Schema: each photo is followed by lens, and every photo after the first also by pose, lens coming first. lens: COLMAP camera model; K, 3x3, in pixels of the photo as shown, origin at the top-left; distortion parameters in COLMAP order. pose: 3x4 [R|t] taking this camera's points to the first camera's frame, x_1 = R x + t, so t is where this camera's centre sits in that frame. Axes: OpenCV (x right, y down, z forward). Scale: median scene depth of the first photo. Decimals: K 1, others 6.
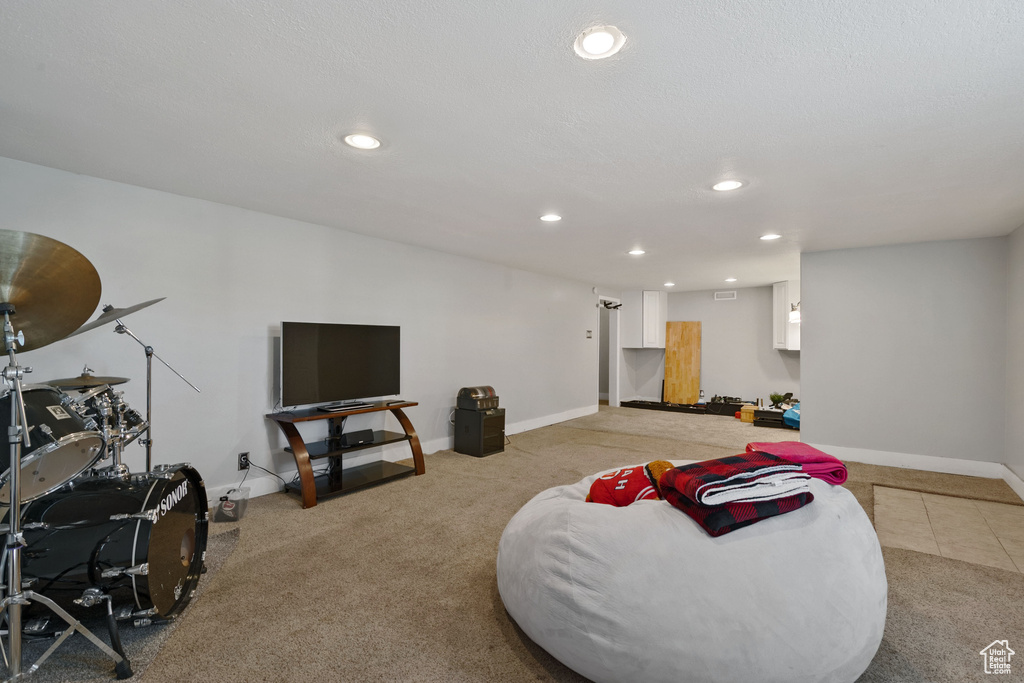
lens RADIAL K [[470.8, 0, 513.1], [0, 470.8, 342.9], [0, 0, 1]] dist [0.000886, -0.001947]
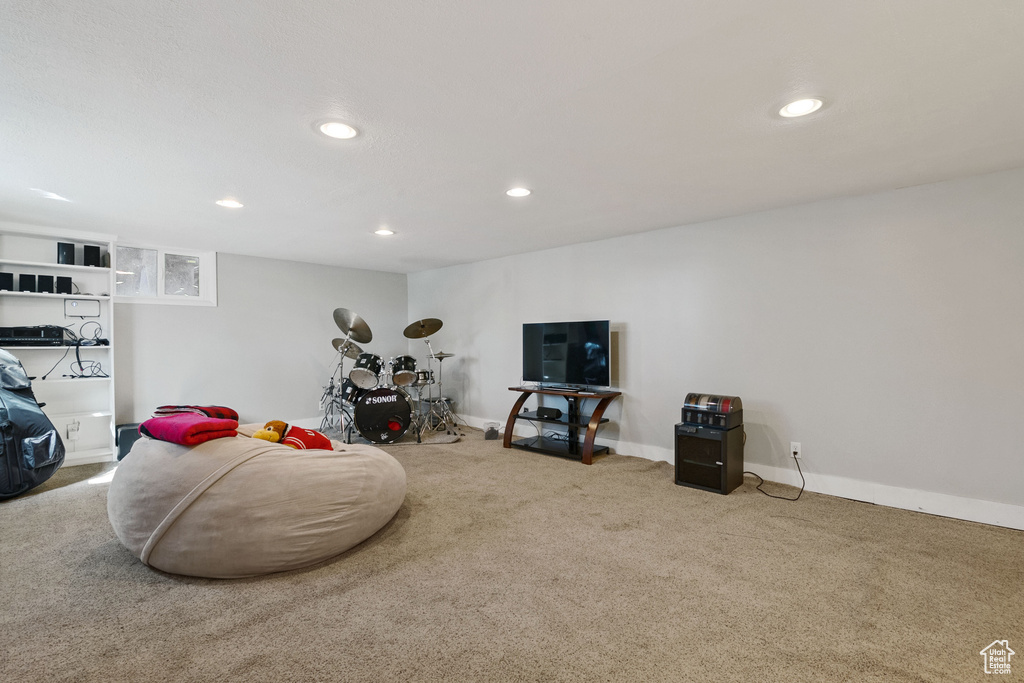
lens RADIAL K [[470.8, 0, 512.5], [0, 470.8, 338.3], [0, 0, 1]] dist [0.000886, -0.001947]
pose [[-0.112394, 0.007883, -0.993632, 0.877280], [0.016421, 0.999847, 0.006075, -0.007272], [0.993528, -0.015634, -0.112506, 0.984127]]
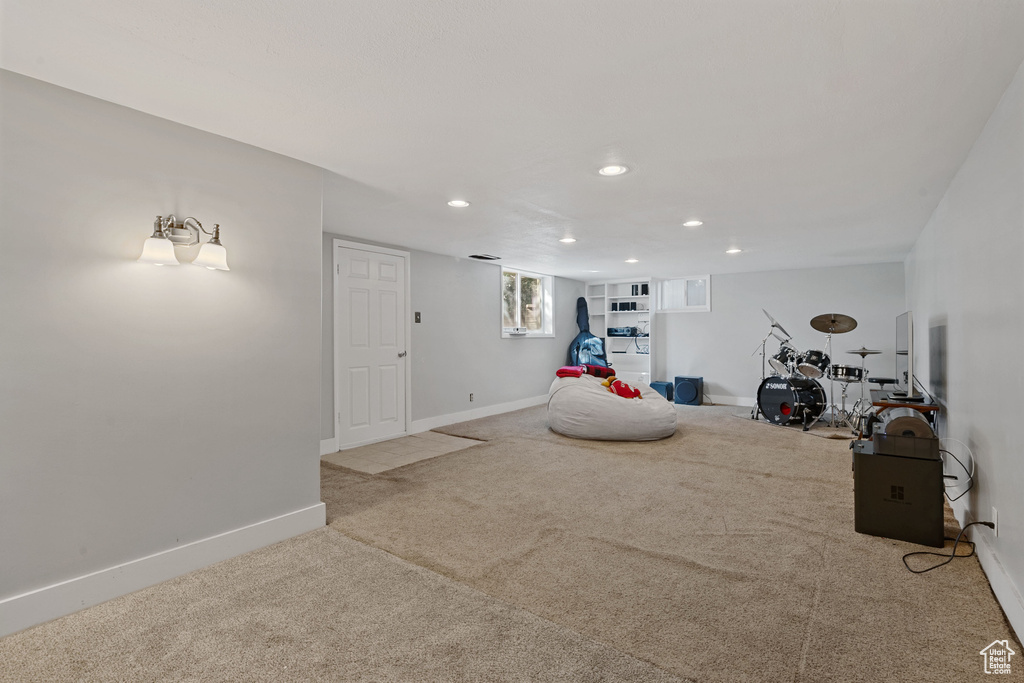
lens RADIAL K [[470.8, 0, 511.4], [0, 470.8, 338.2], [0, 0, 1]] dist [0.000886, -0.001947]
pose [[-0.999891, 0.007631, 0.012665, 0.463096], [0.007590, 0.999966, -0.003293, 0.008910], [-0.012689, -0.003197, -0.999914, 1.972391]]
